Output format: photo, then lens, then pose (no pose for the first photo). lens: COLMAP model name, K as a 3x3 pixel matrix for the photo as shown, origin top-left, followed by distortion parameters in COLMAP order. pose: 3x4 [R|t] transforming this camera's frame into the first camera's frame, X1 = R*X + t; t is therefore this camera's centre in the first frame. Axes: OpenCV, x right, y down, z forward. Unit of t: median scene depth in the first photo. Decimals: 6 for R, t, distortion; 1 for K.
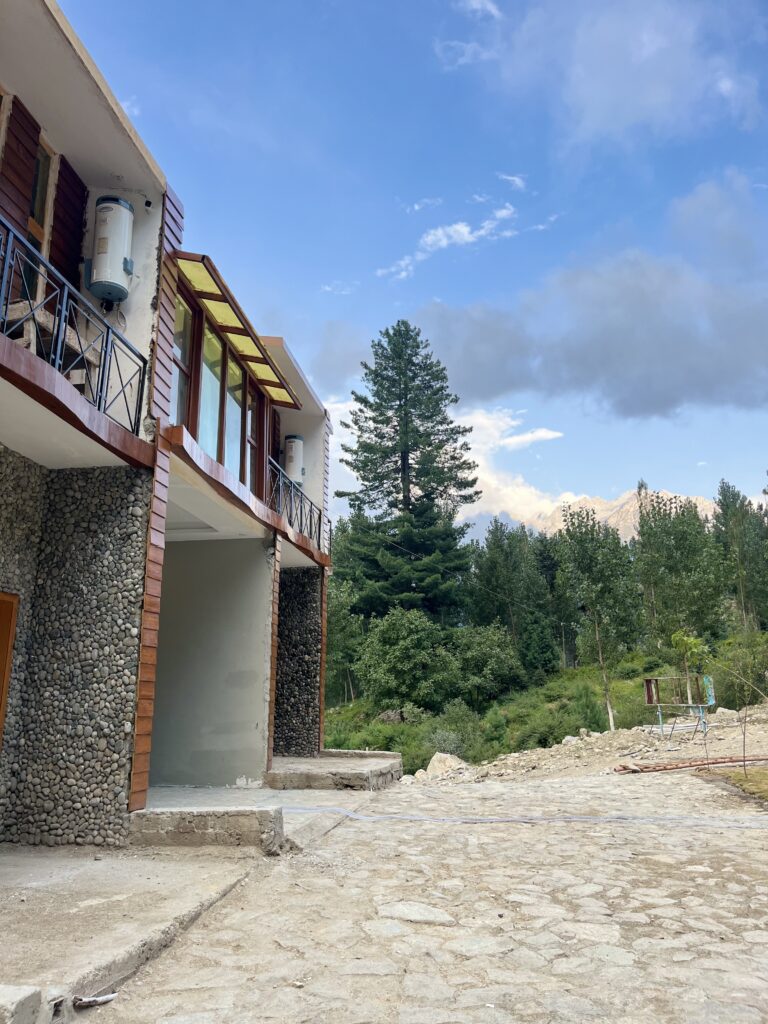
lens RADIAL K [[779.5, 0, 382.8], [0, 779.5, 512.1], [0, 0, 1]] dist [0.011115, -0.000903]
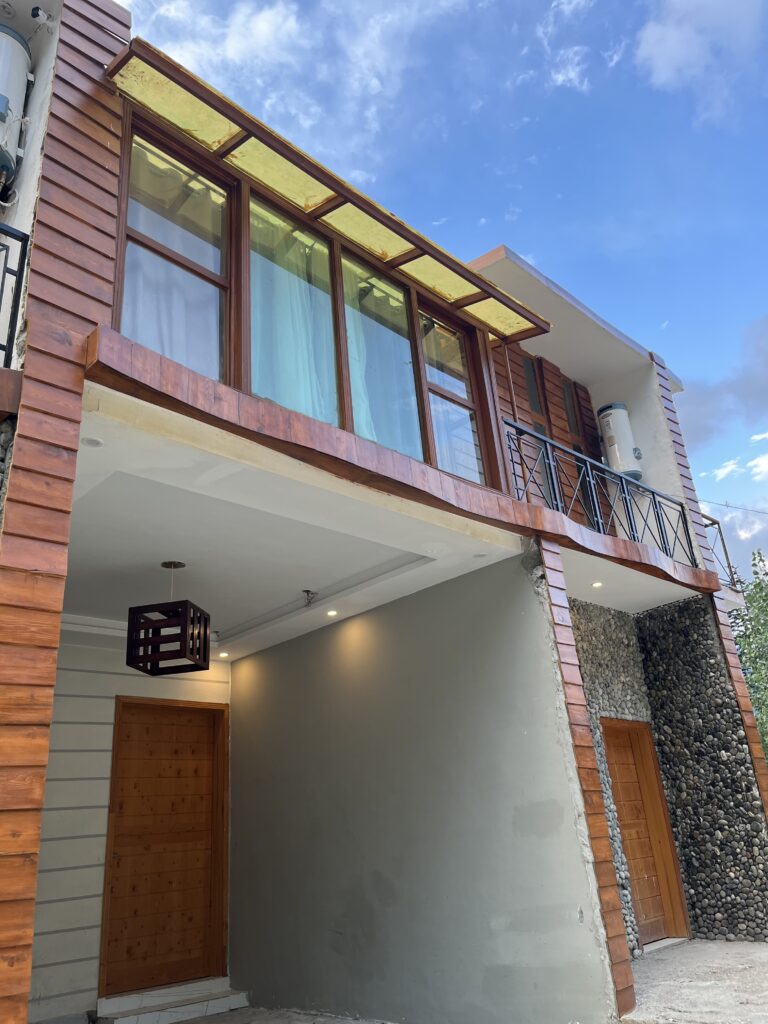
lens RADIAL K [[779.5, 0, 386.9], [0, 779.5, 507.5], [0, 0, 1]] dist [0.011115, -0.000903]
pose [[0.796967, -0.287046, -0.531458, 0.061919], [0.215148, 0.957060, -0.194286, 0.071623], [0.564406, 0.040497, 0.824503, 0.384422]]
